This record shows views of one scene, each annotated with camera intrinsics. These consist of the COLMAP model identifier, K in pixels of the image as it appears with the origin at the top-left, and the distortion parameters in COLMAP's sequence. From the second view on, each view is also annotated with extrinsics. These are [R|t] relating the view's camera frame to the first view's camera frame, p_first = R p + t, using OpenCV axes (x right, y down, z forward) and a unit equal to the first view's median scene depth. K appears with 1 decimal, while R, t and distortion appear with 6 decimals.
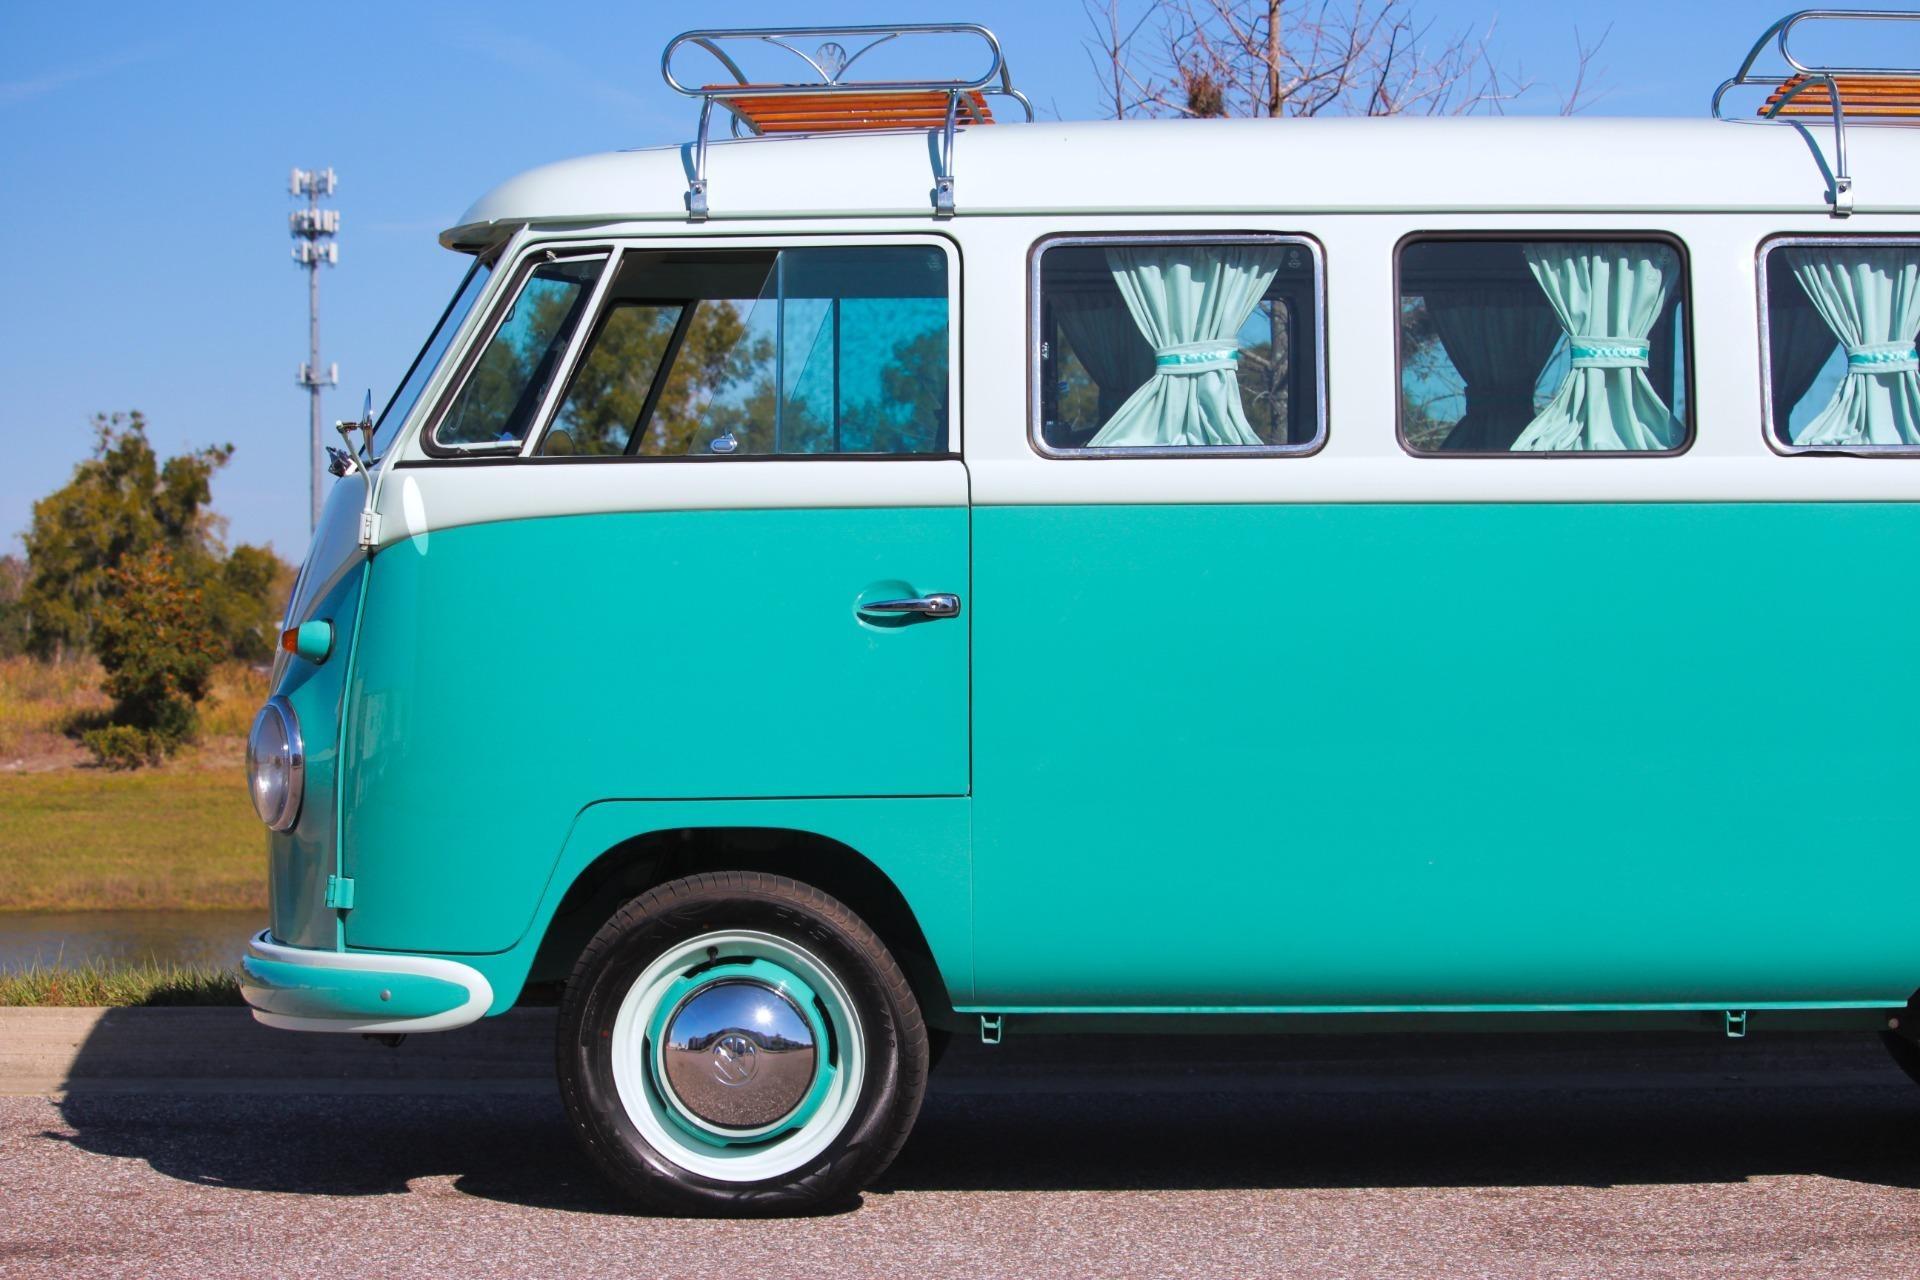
lens RADIAL K [[5003.1, 0, 959.0], [0, 5003.1, 648.7], [0, 0, 1]] dist [-0.397041, -0.421001]
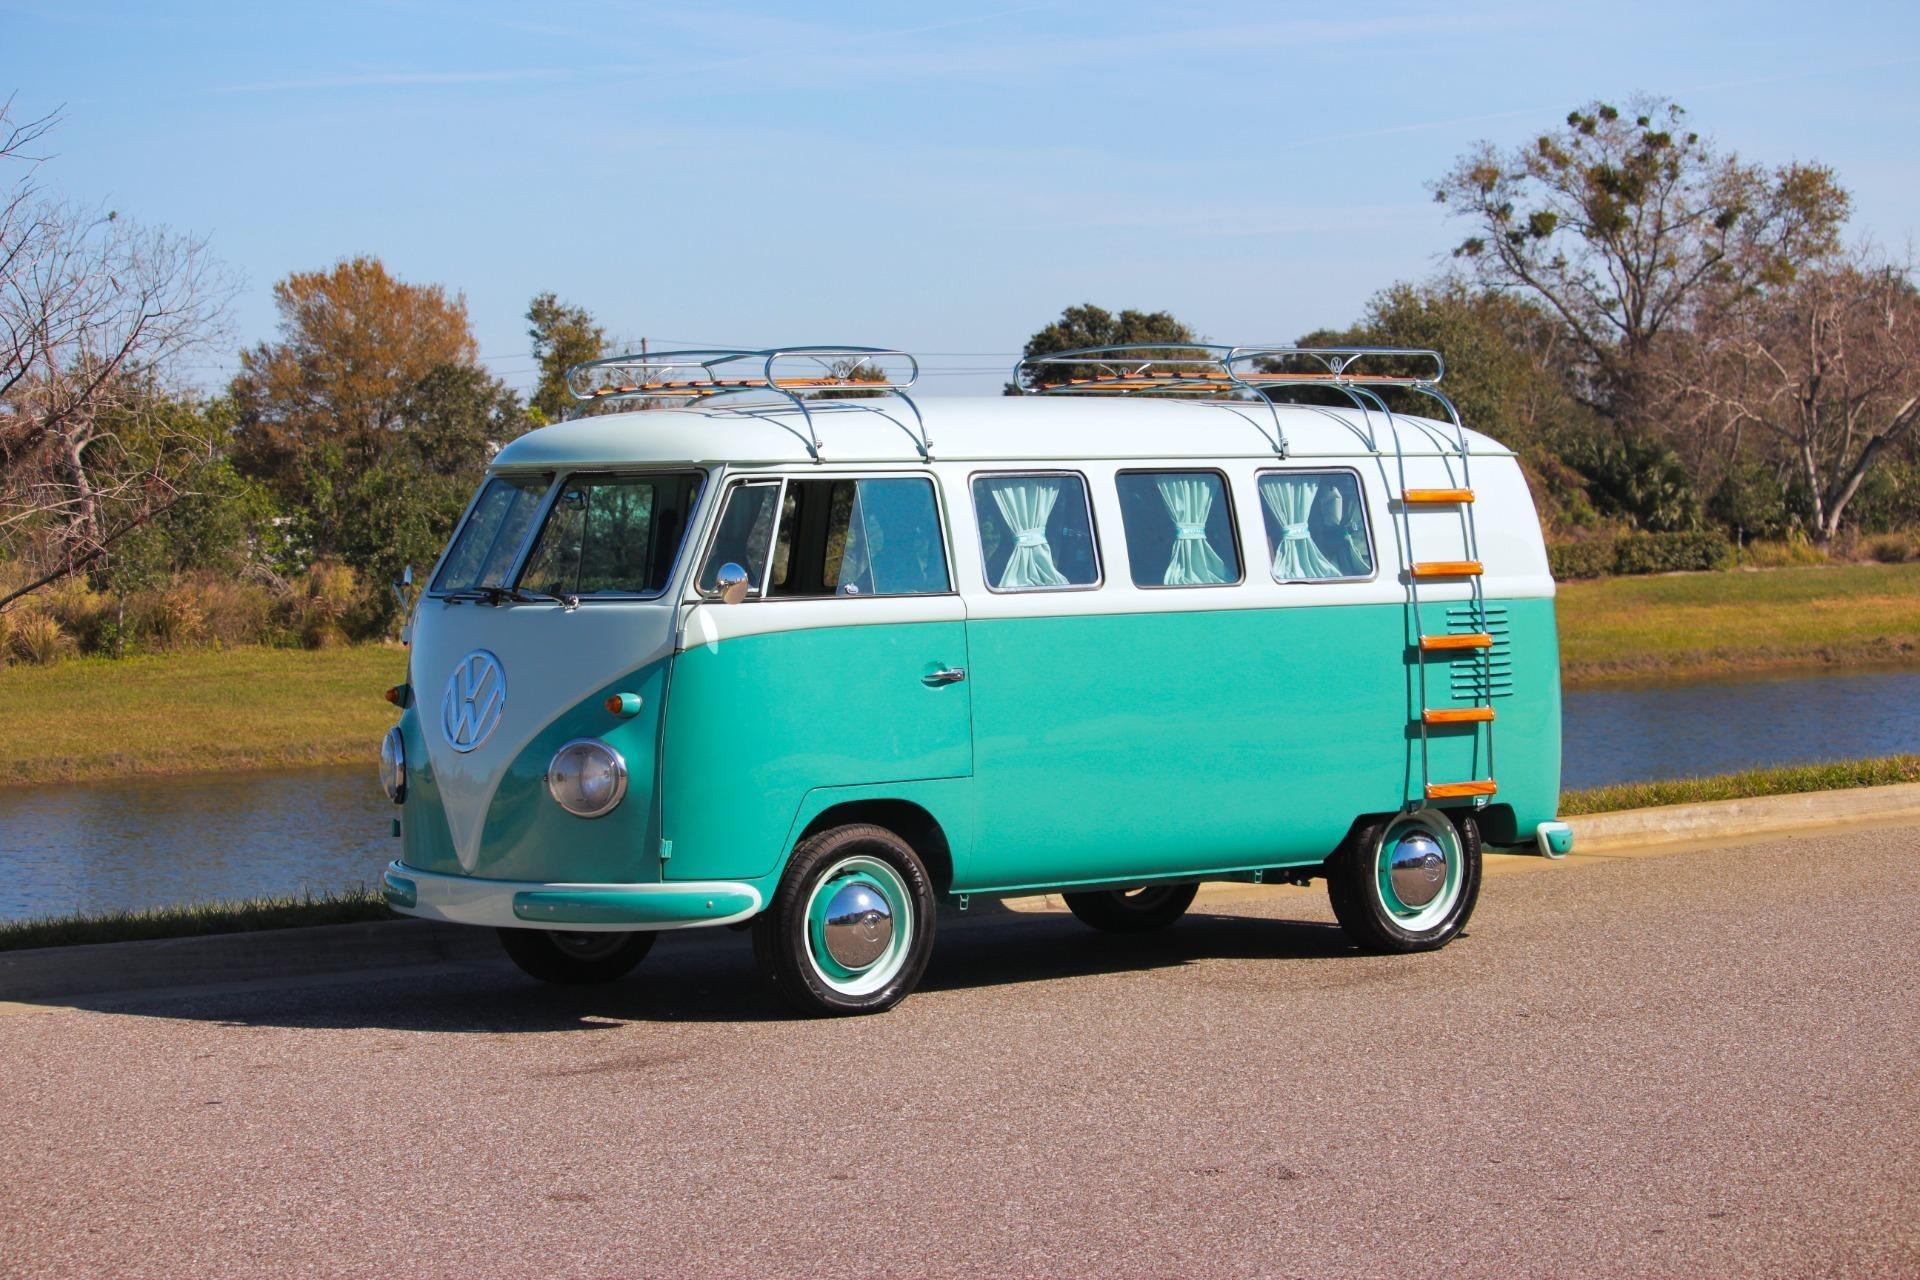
lens RADIAL K [[4946.2, 0, 1029.6], [0, 4946.2, 615.4], [0, 0, 1]] dist [-0.415797, -0.115625]
pose [[0.730287, -0.023472, 0.682737, -0.913234], [0.017231, 0.999724, 0.015939, -0.043885], [-0.682923, 0.000124, 0.730490, -0.264230]]
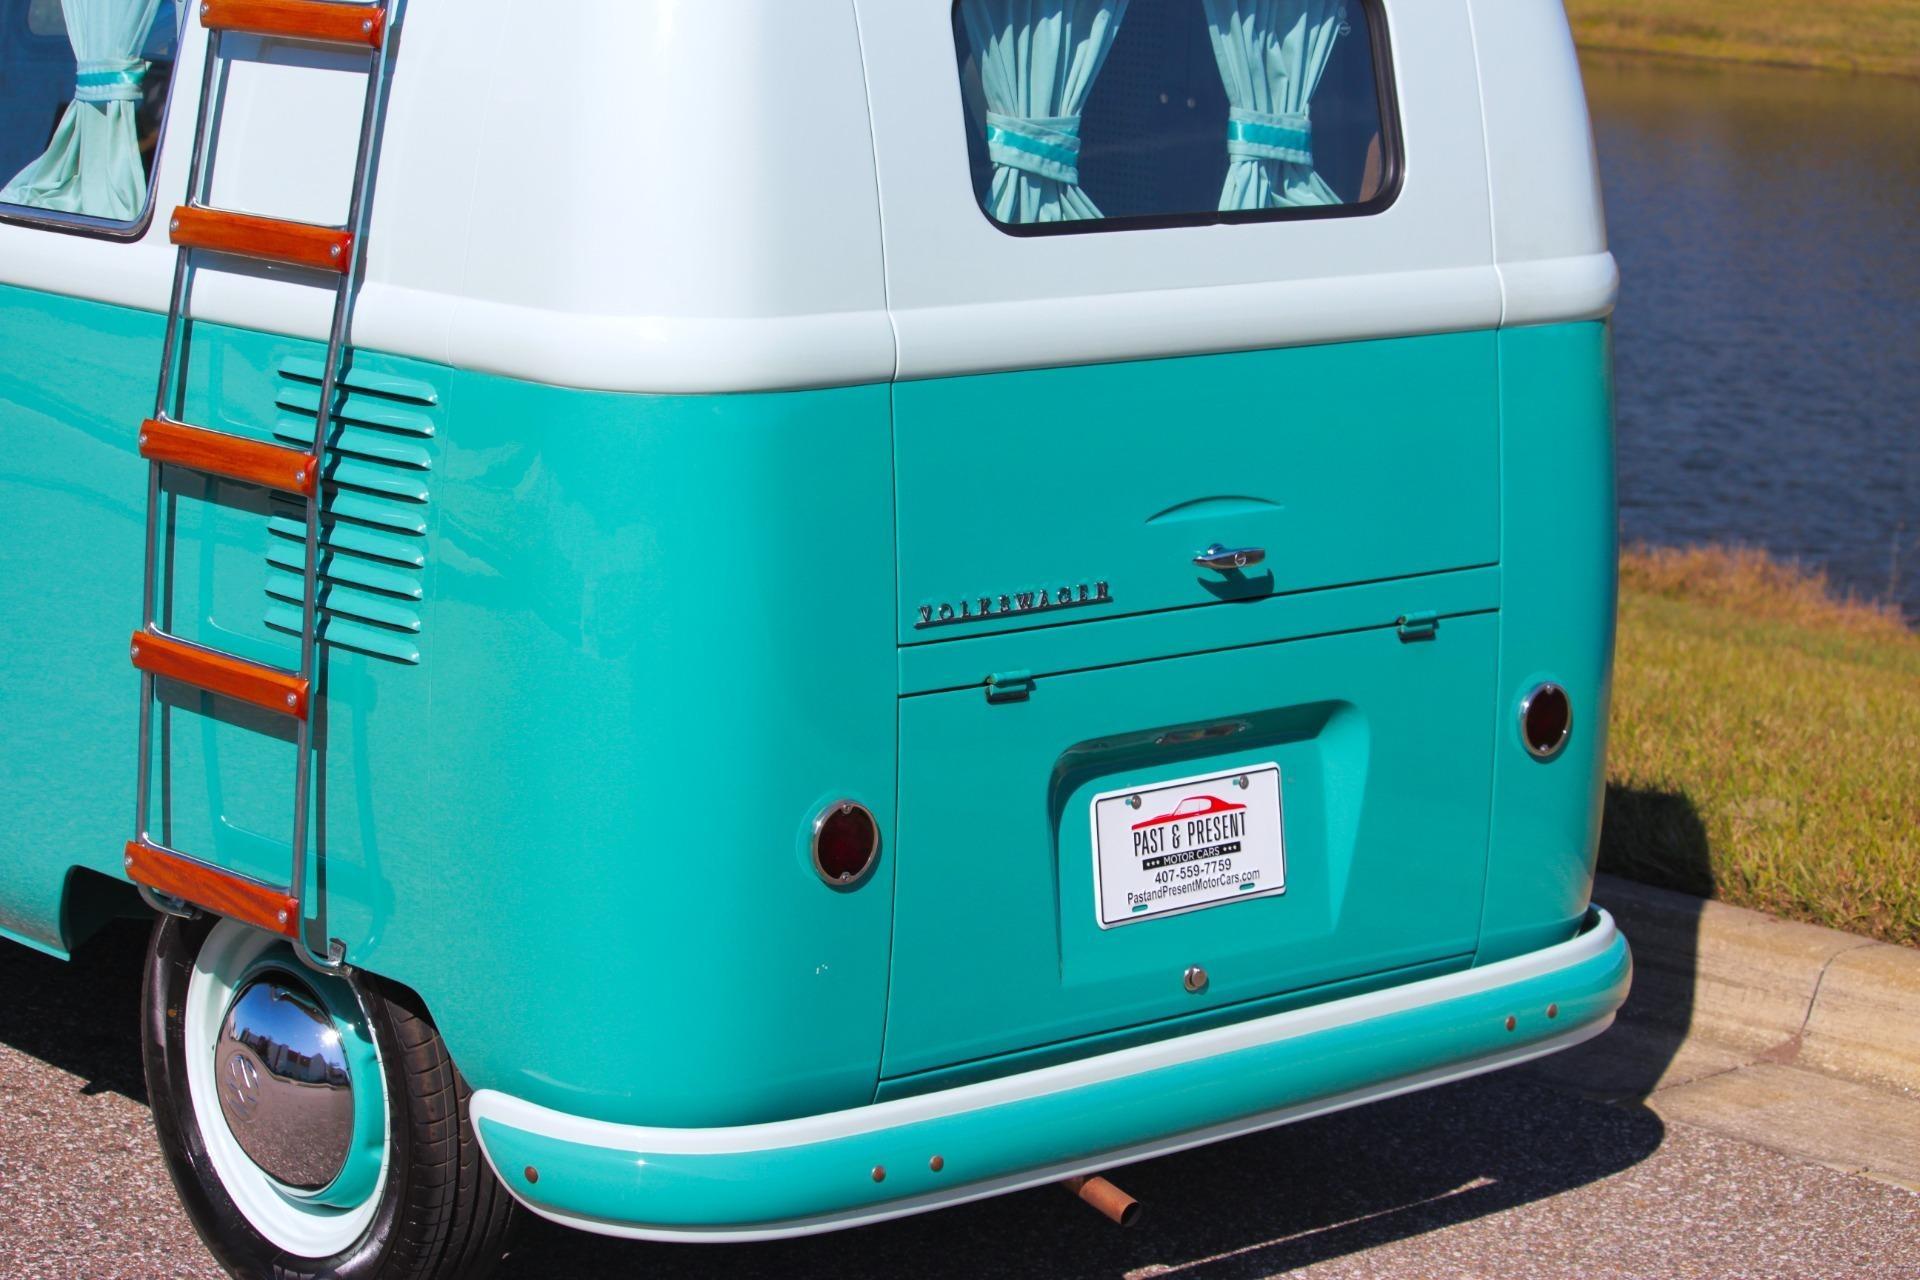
lens RADIAL K [[4924.0, 0, 1034.3], [0, 4924.0, 534.3], [0, 0, 1]] dist [-0.406533, -0.288549]
pose [[0.704249, 0.140440, -0.695923, 0.586729], [-0.037317, 0.986207, 0.161257, -0.083877], [0.708971, -0.087595, 0.699776, 0.444833]]
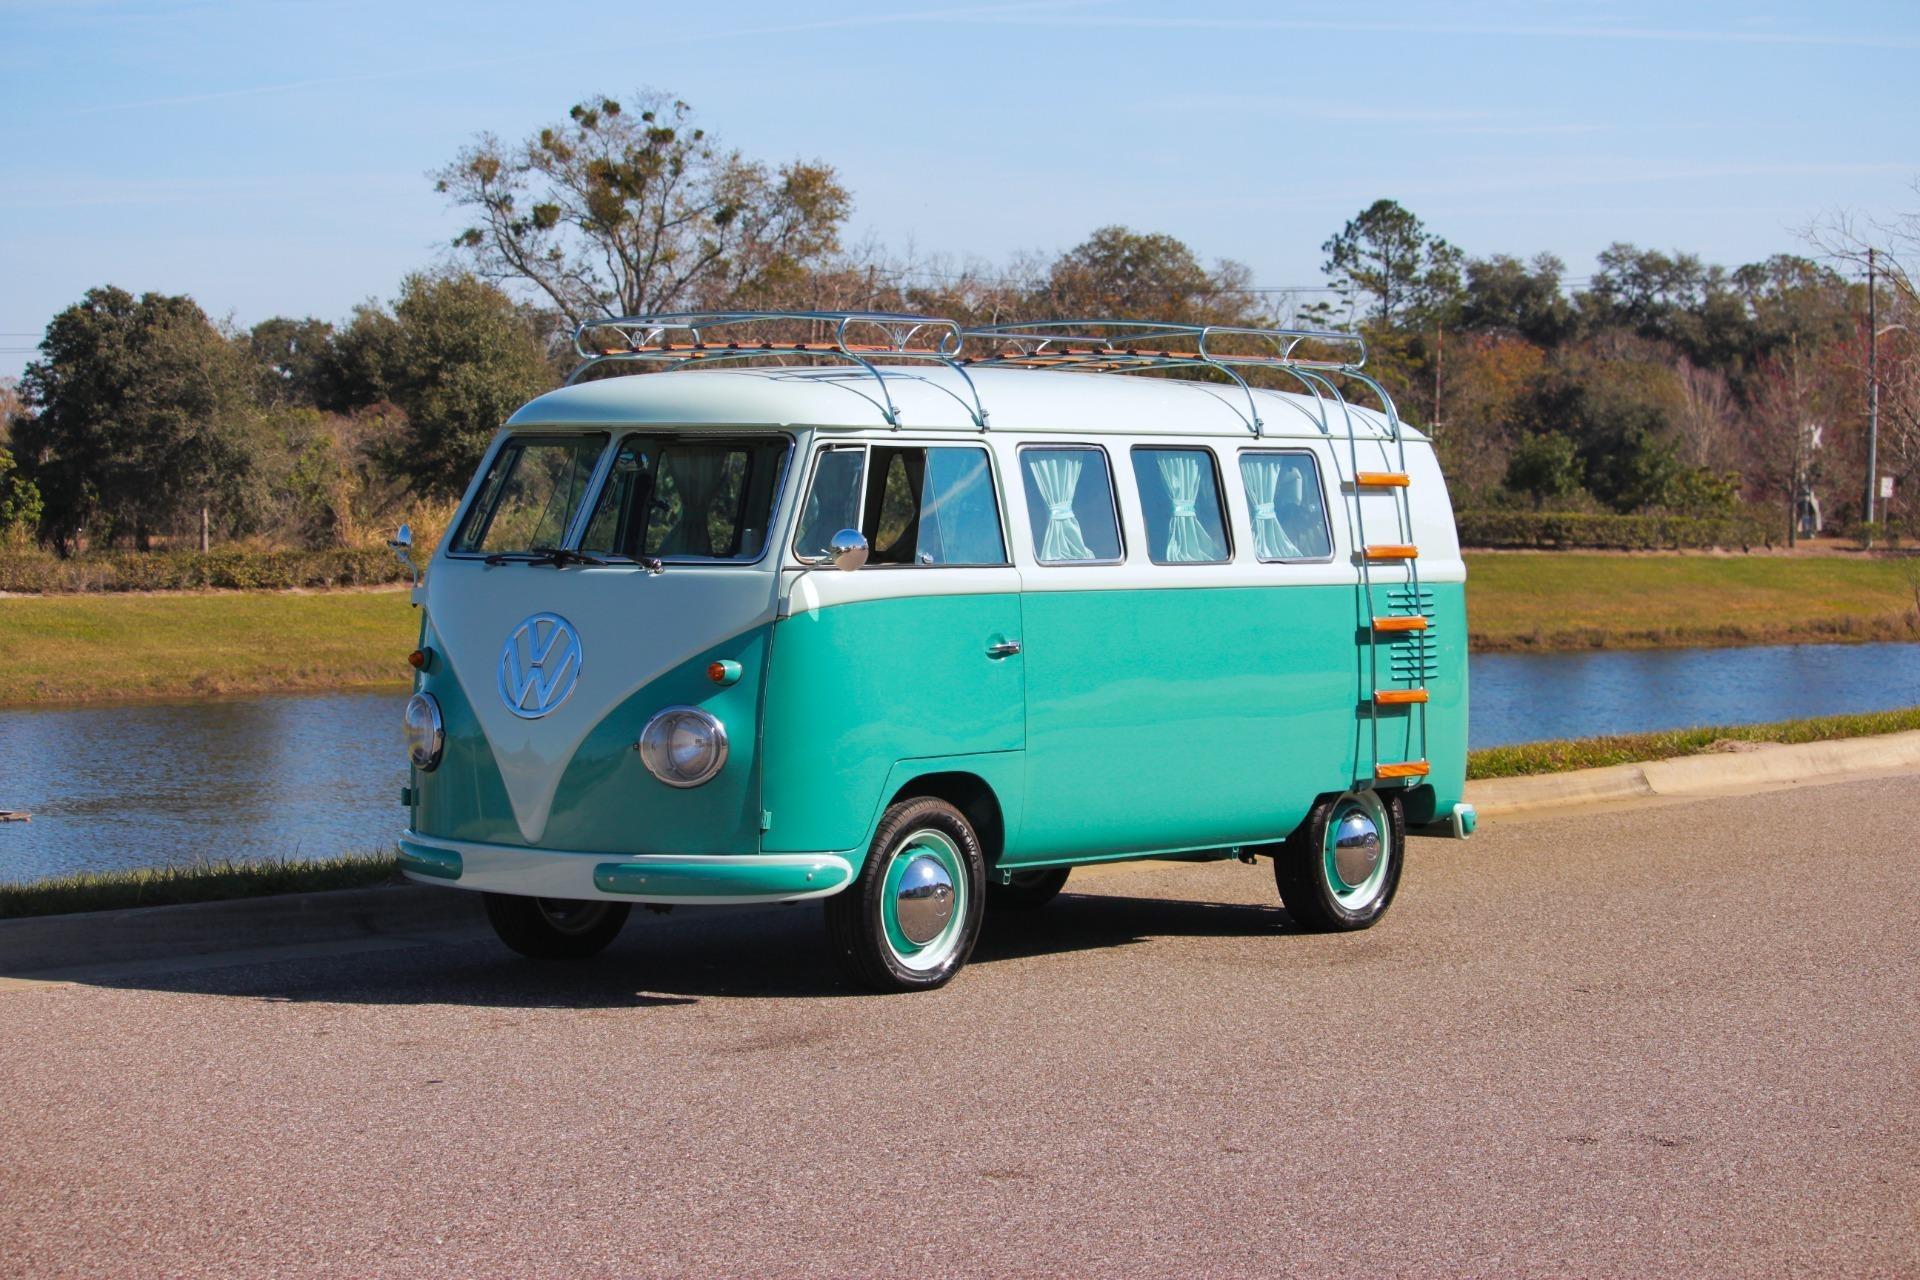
lens RADIAL K [[4924.0, 0, 1034.3], [0, 4924.0, 534.3], [0, 0, 1]] dist [-0.406533, -0.288549]
pose [[0.558670, 0.001016, 0.829389, -1.109116], [-0.005226, 0.999984, 0.002295, -0.040140], [-0.829373, -0.005616, 0.558666, -0.012145]]
